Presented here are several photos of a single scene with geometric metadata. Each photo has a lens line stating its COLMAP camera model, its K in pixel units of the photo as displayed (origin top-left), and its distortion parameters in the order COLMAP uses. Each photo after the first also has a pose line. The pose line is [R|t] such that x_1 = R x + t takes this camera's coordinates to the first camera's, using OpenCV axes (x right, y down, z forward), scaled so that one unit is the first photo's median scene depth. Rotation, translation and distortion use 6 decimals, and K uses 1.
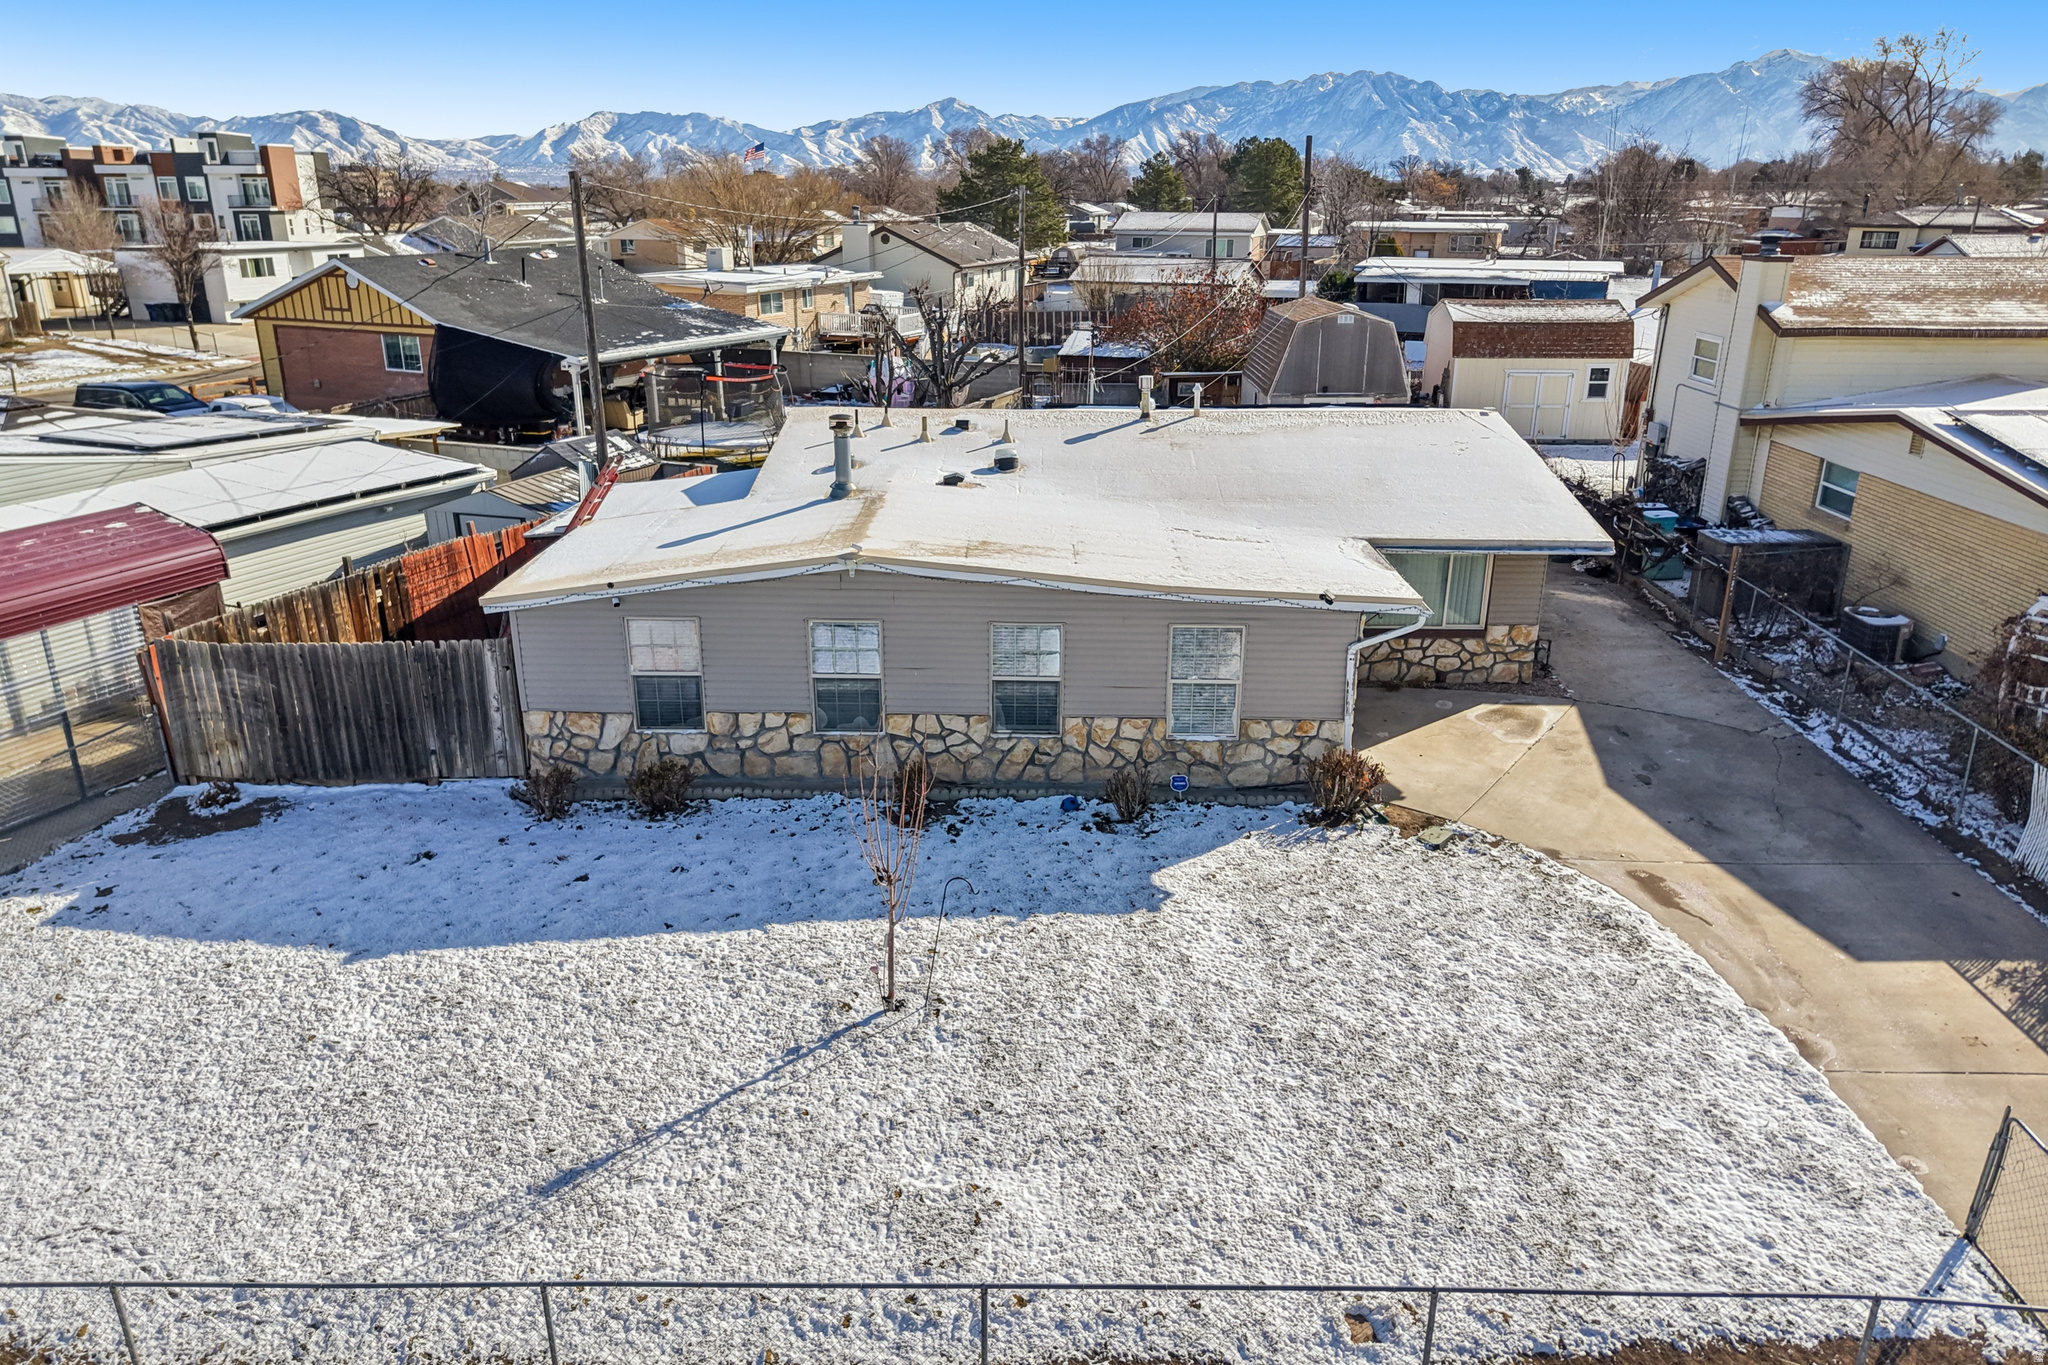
lens RADIAL K [[1385.1, 0, 1017.1], [0, 1385.1, 683.4], [0, 0, 1]] dist [0.014179, -0.016716]
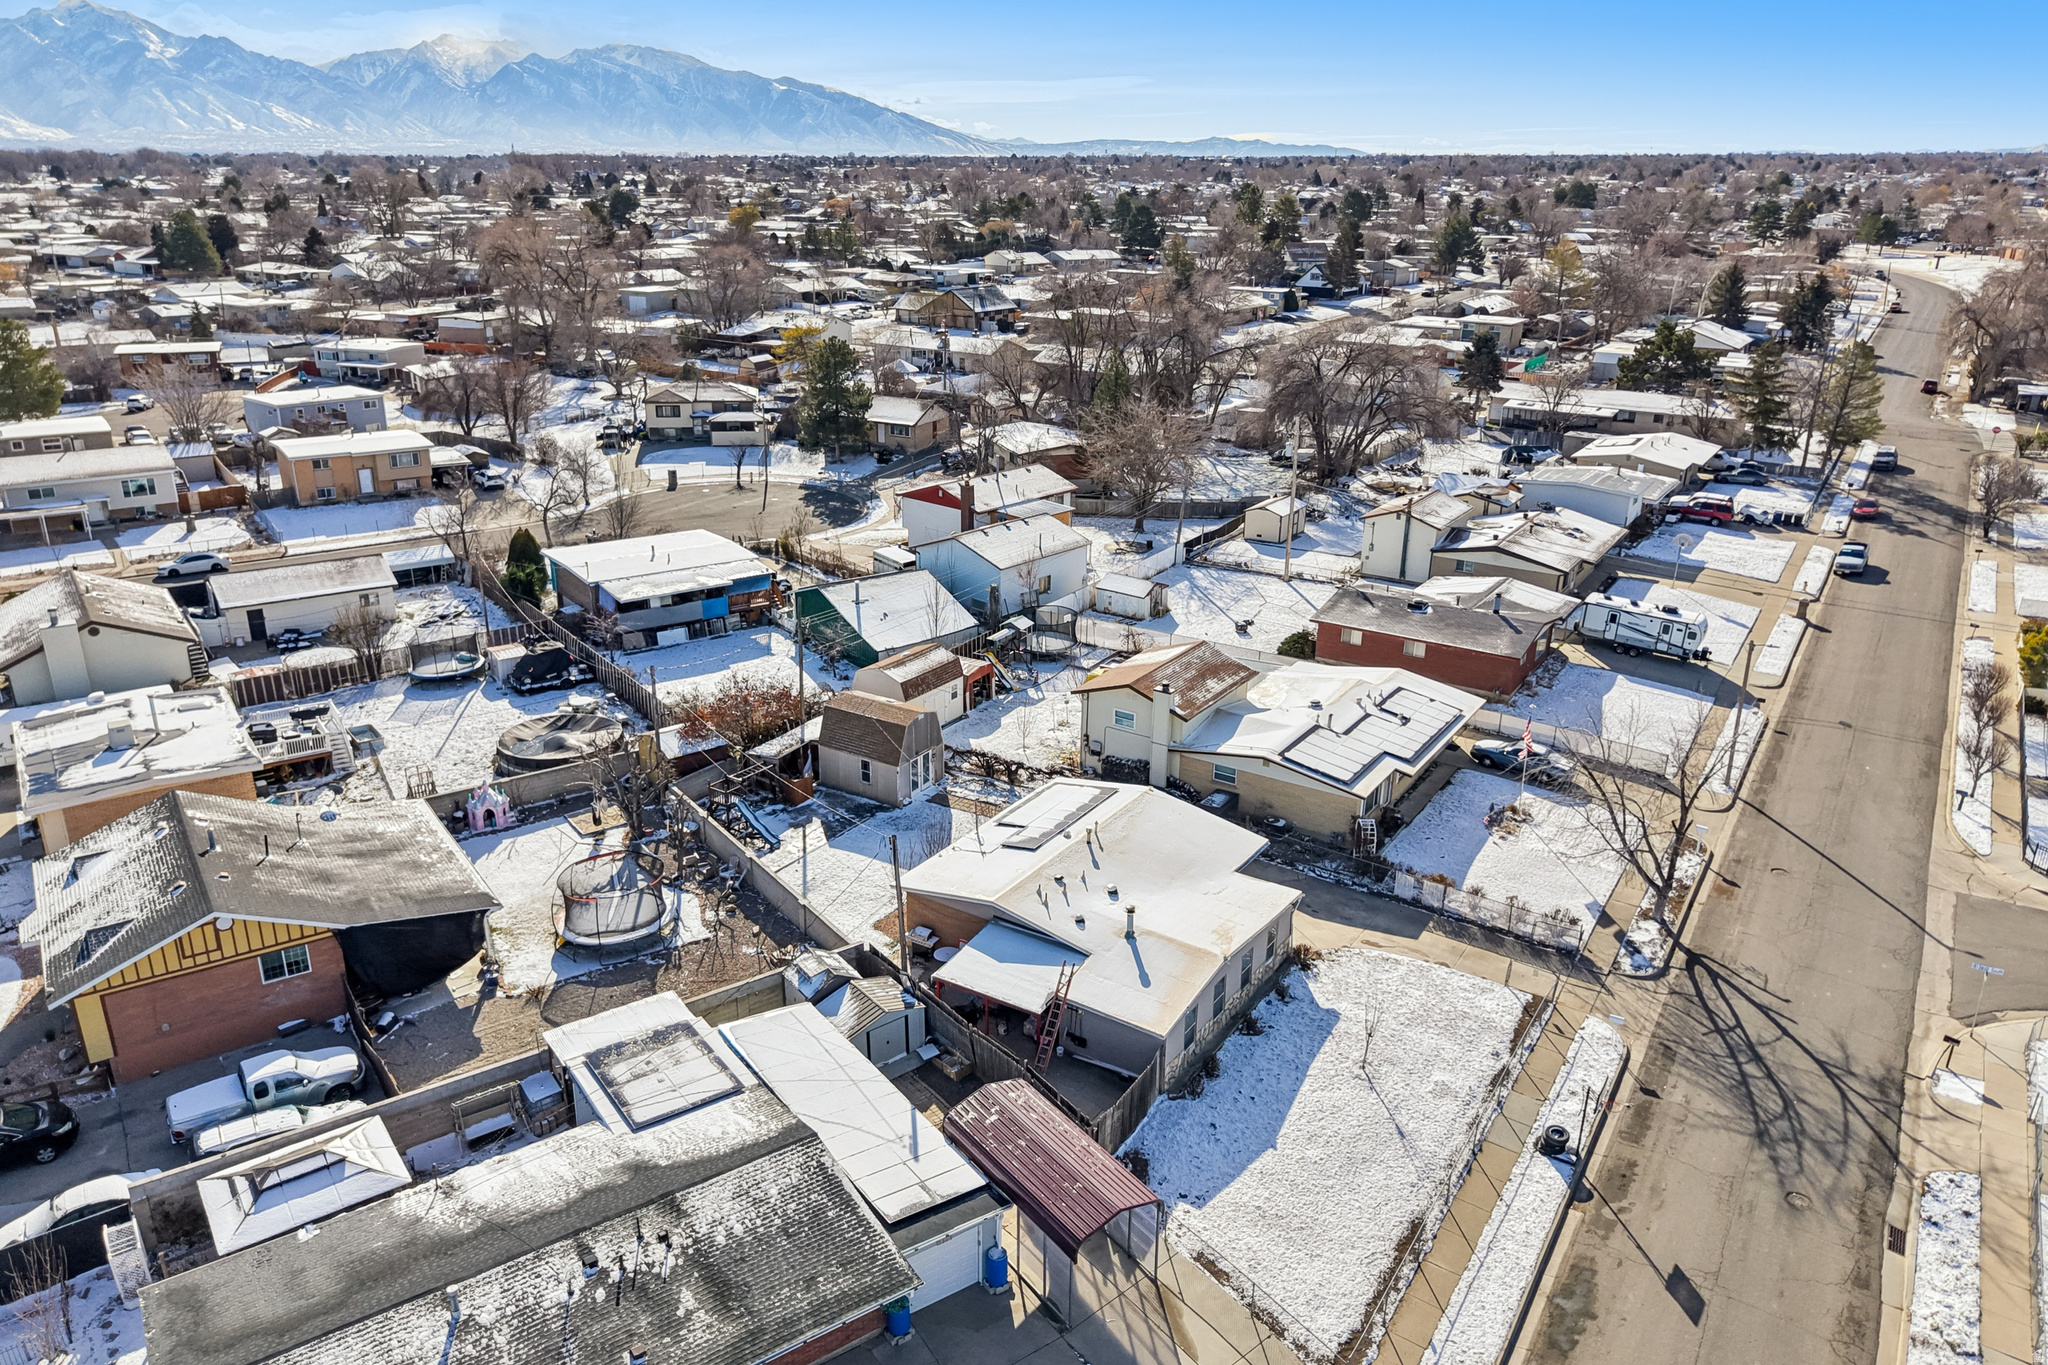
lens RADIAL K [[1389.3, 0, 1014.9], [0, 1389.3, 678.8], [0, 0, 1]] dist [0.040442, -0.053185]
pose [[0.533114, -0.290422, 0.794635, -2.380764], [0.277815, 0.947248, 0.159814, -1.177137], [-0.799130, 0.135562, 0.585674, -0.424537]]
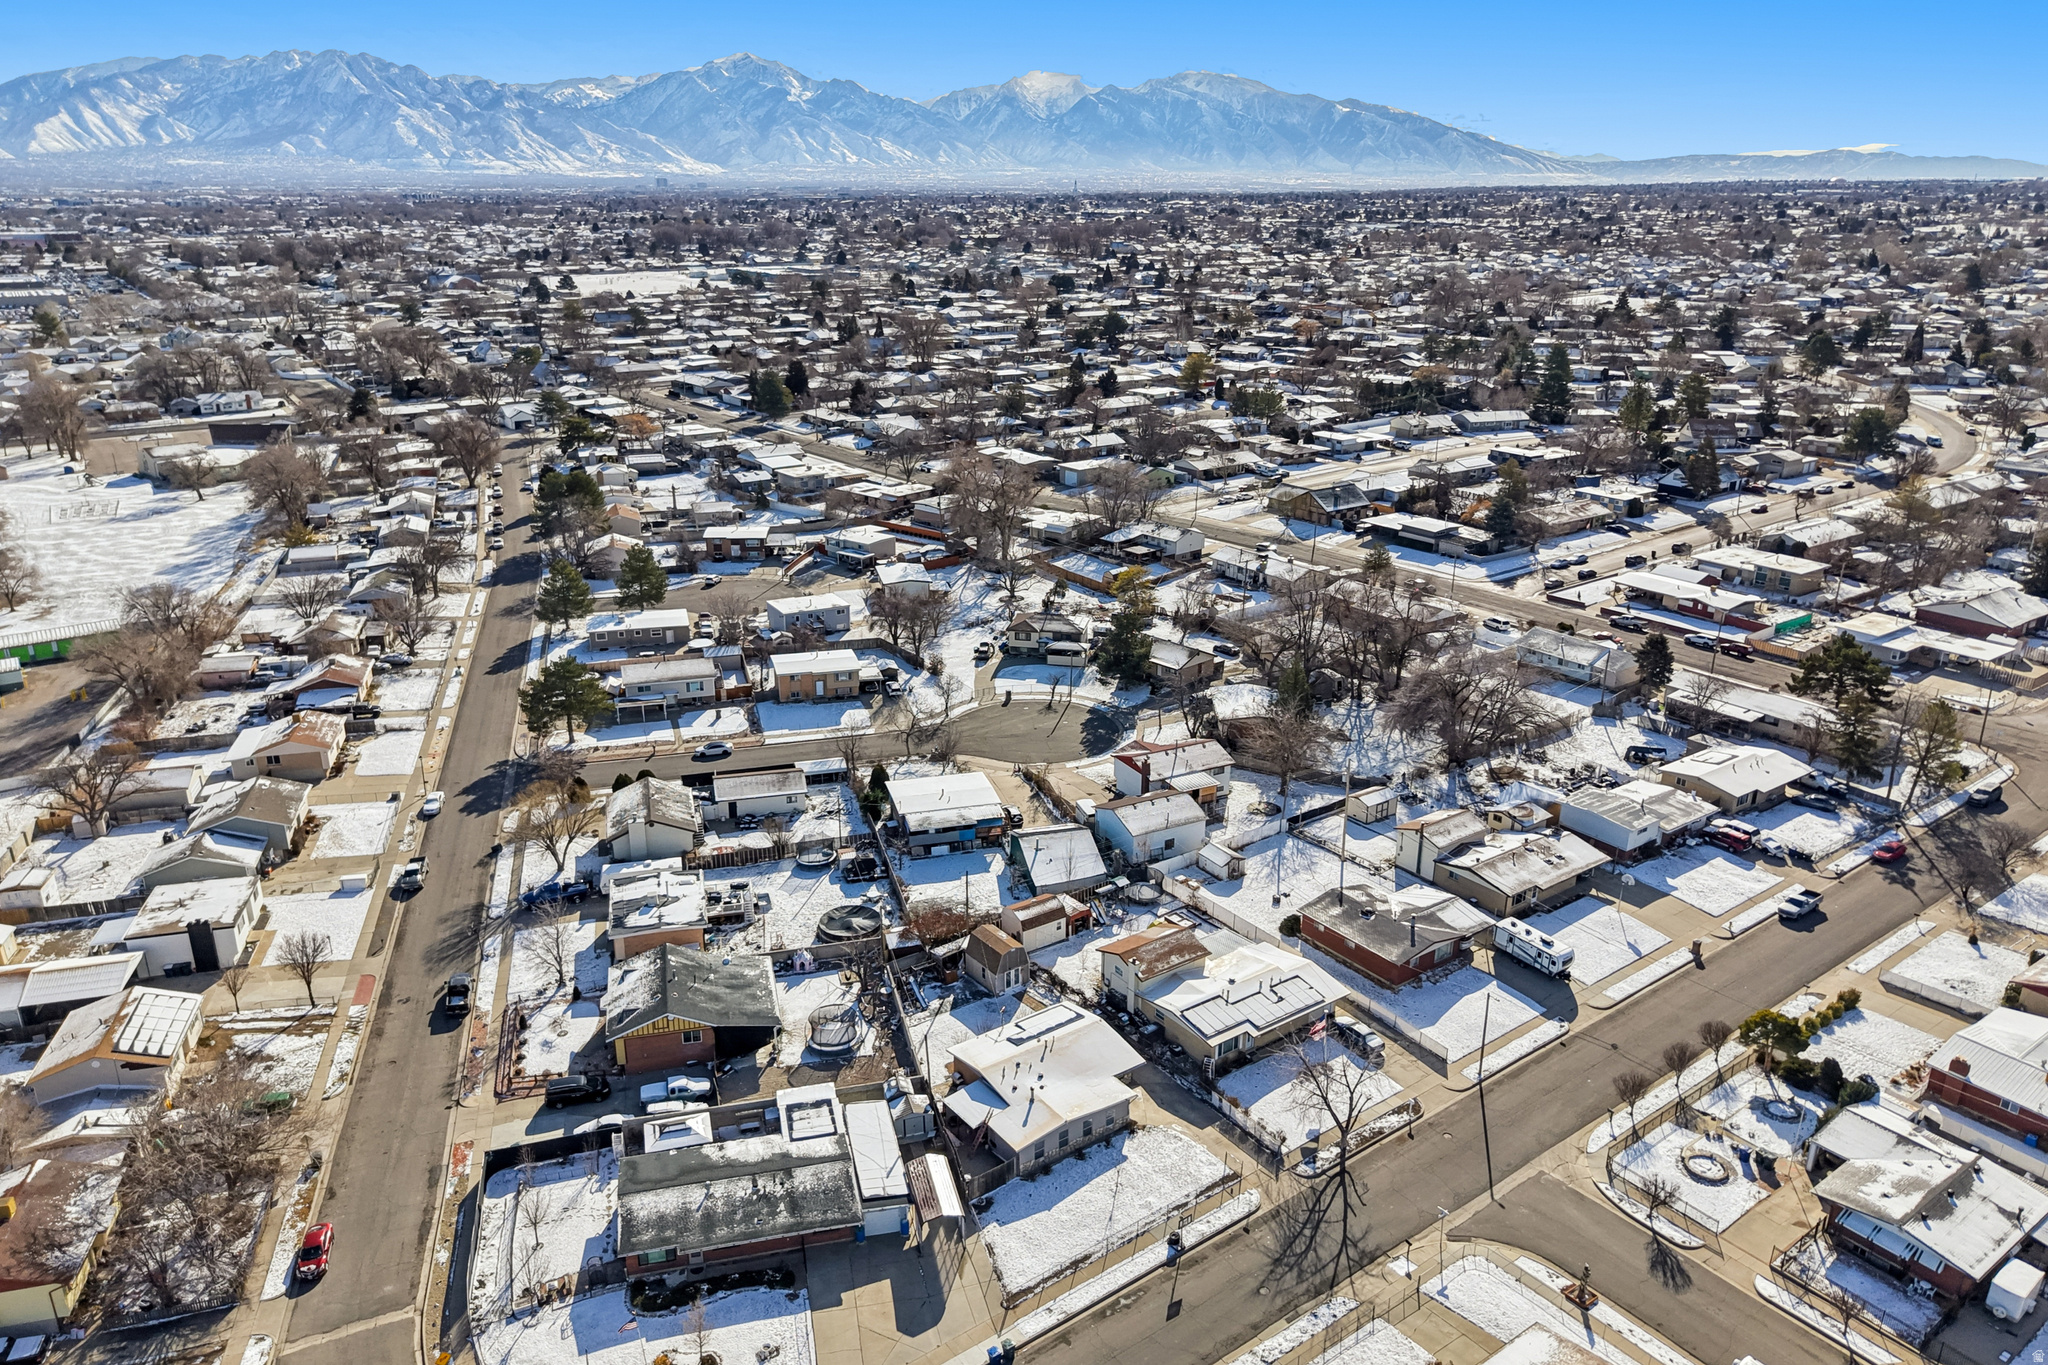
lens RADIAL K [[1390.2, 0, 1000.5], [0, 1390.2, 690.9], [0, 0, 1]] dist [0.035933, -0.056771]
pose [[0.807407, -0.209757, 0.551449, -3.221812], [0.210342, 0.975588, 0.063116, -2.305292], [-0.551226, 0.065033, 0.831818, -3.953979]]
